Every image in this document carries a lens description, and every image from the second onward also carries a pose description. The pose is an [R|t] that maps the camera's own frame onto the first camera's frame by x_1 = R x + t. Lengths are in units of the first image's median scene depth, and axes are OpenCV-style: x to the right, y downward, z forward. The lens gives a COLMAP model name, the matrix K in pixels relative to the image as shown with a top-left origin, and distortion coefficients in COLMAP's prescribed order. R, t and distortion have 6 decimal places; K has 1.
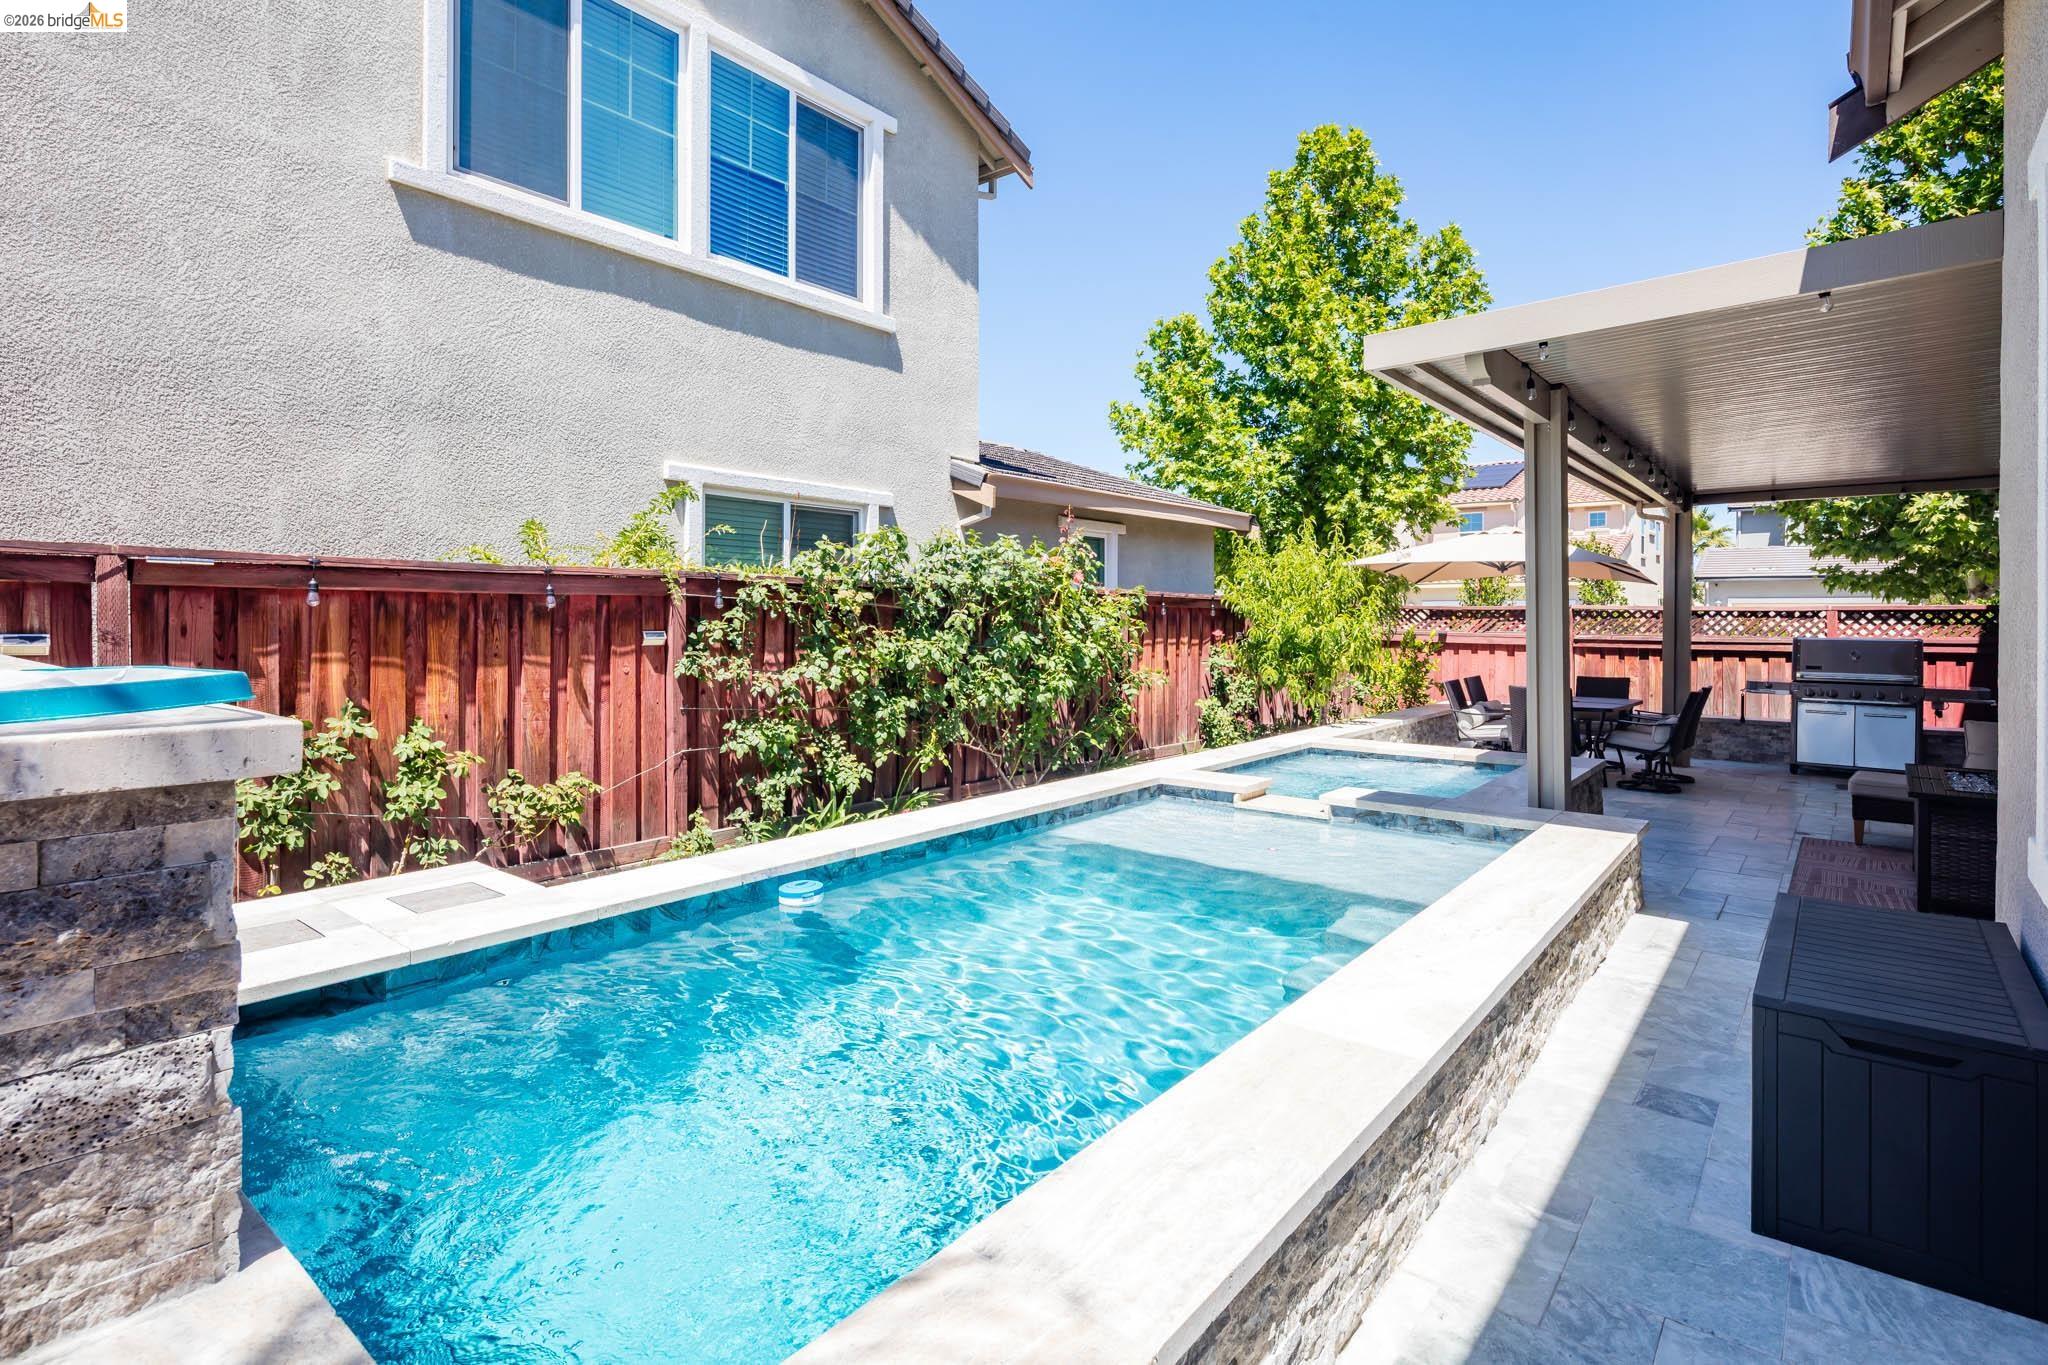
lens RADIAL K [[1000.8, 0, 1029.2], [0, 1000.8, 621.8], [0, 0, 1]] dist [0.001908, 0.000068]
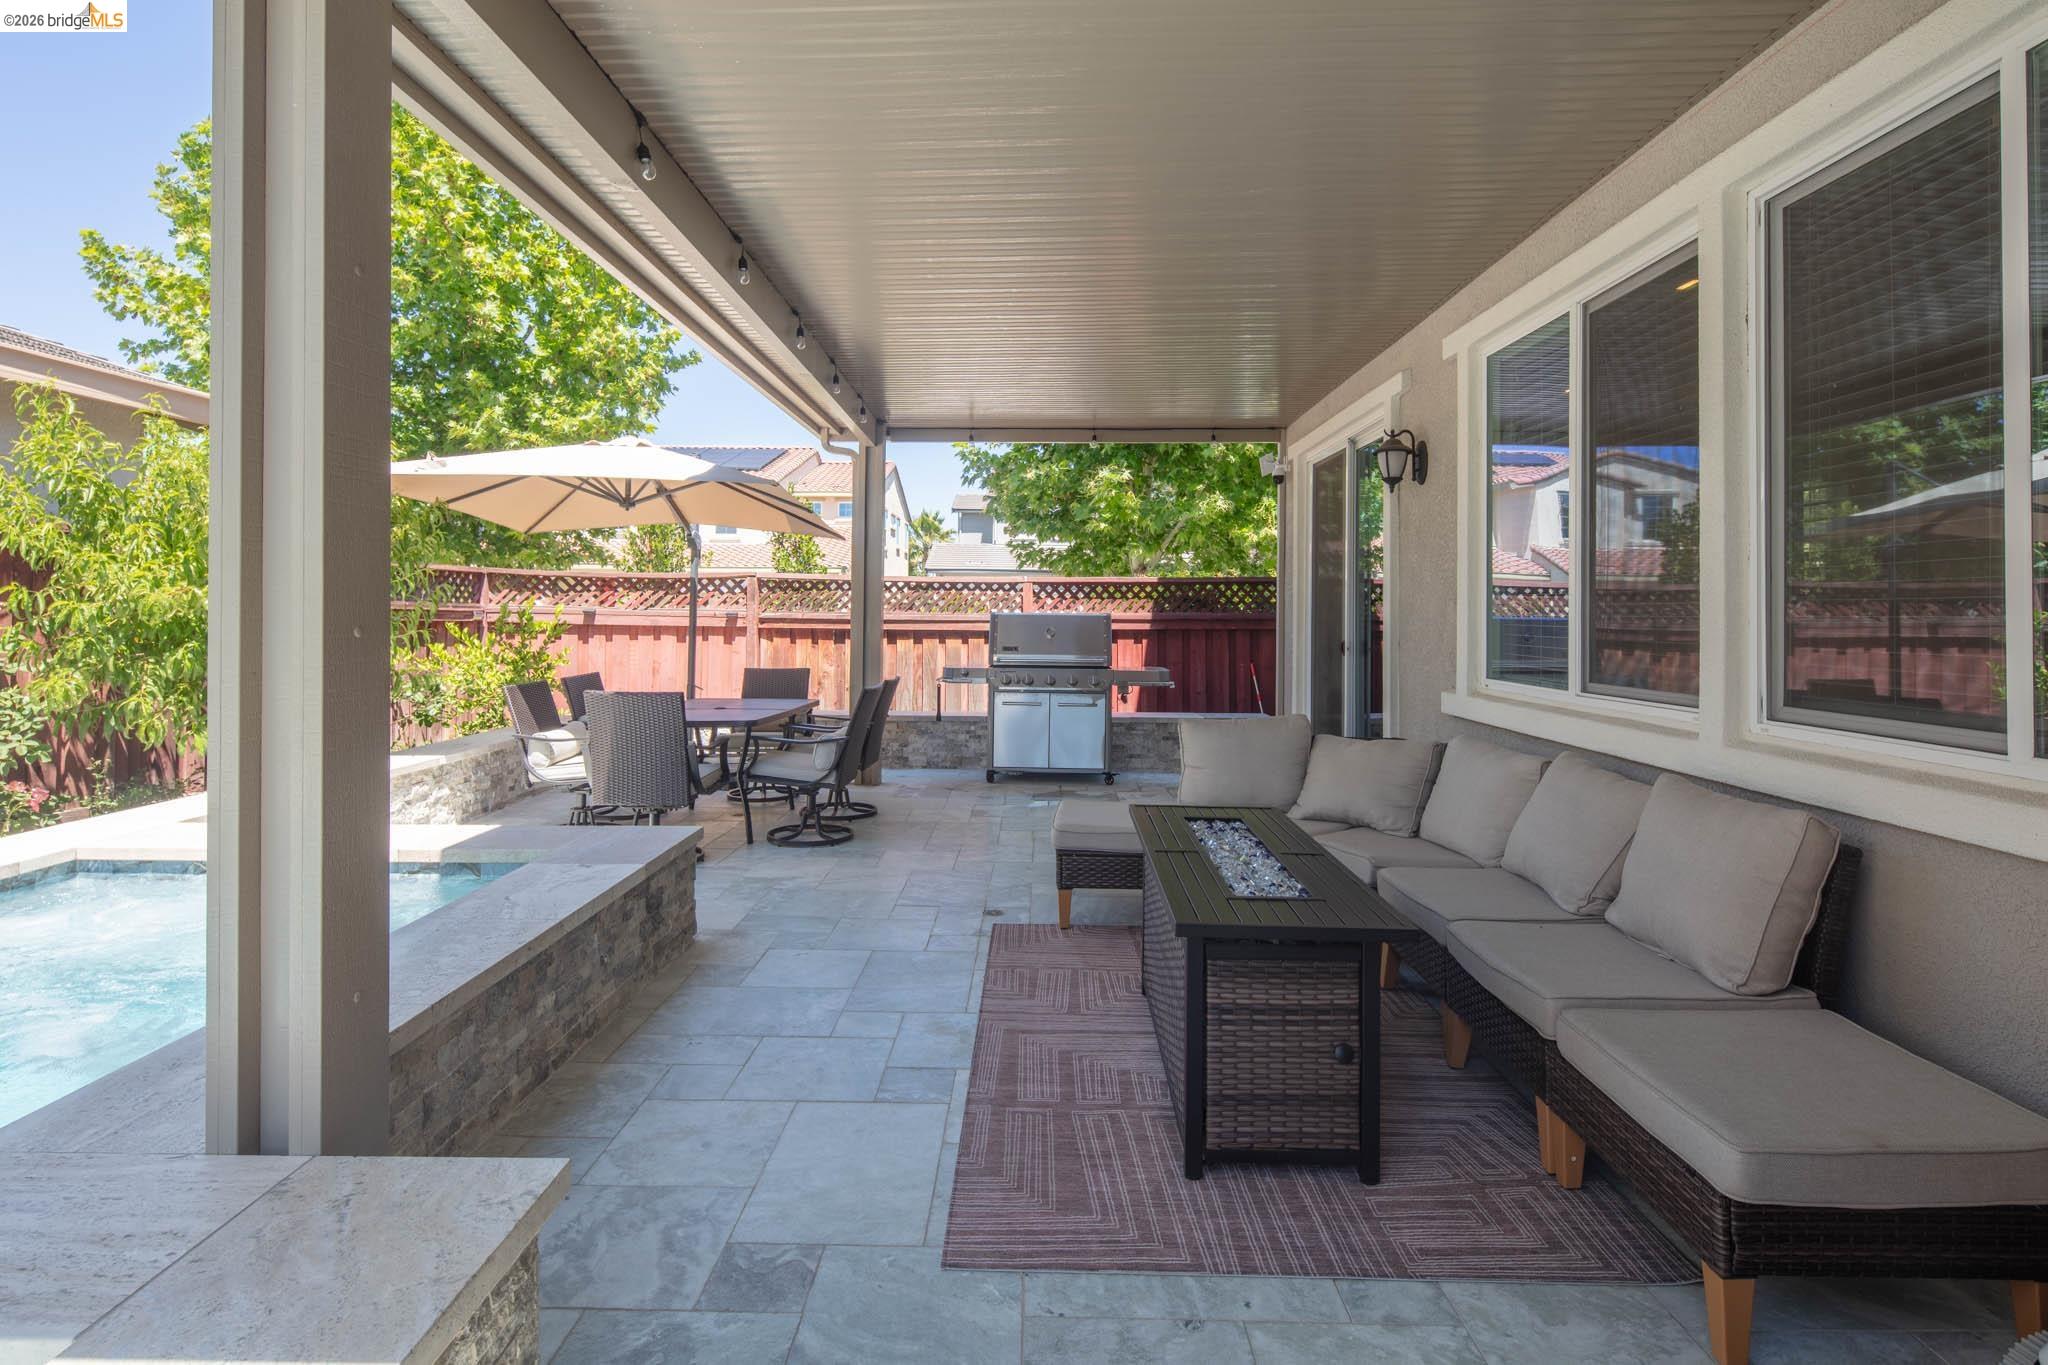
lens RADIAL K [[1000.8, 0, 1058.0], [0, 1000.8, 616.6], [0, 0, 1]] dist [0.001908, 0.000068]
pose [[0.755685, 0.002317, 0.654932, 0.260847], [-0.003870, 0.999992, 0.000928, 0.017197], [-0.654924, -0.003236, 0.755688, 0.335879]]
